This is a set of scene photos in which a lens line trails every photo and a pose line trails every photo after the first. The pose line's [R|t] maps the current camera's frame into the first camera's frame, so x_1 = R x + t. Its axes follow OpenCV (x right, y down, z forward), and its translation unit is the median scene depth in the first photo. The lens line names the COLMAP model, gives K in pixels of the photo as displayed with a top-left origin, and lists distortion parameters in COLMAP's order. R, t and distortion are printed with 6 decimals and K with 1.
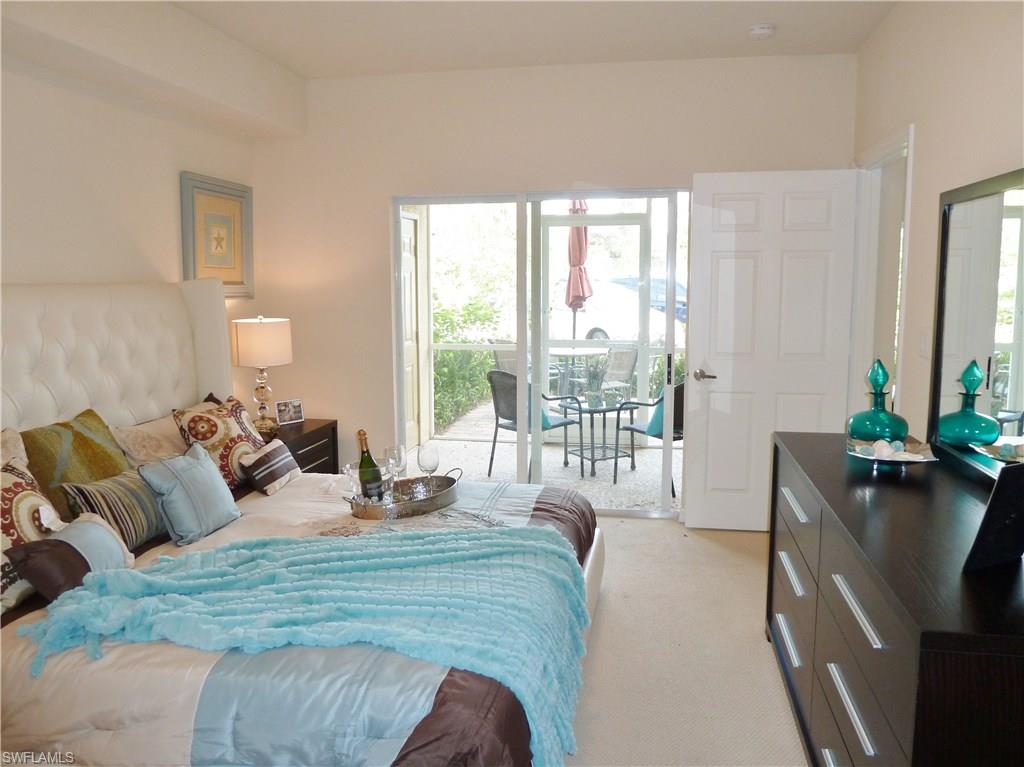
lens RADIAL K [[767.5, 0, 512.0], [0, 767.5, 383.5], [0, 0, 1]] dist [-0.045249, 0.001115]
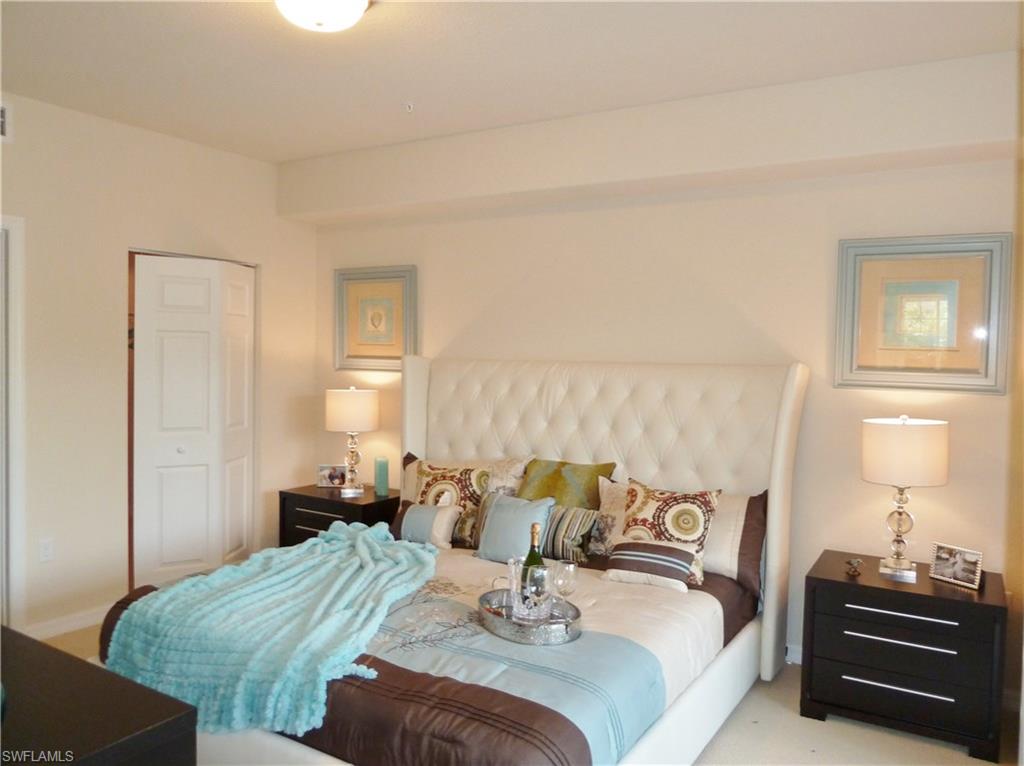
lens RADIAL K [[767.5, 0, 512.0], [0, 767.5, 383.0], [0, 0, 1]] dist [-0.045249, 0.001115]
pose [[-0.357742, 0.035364, -0.933151, 0.475907], [-0.139095, 0.986117, 0.090696, -0.131792], [0.923403, 0.162242, -0.347856, 0.896961]]
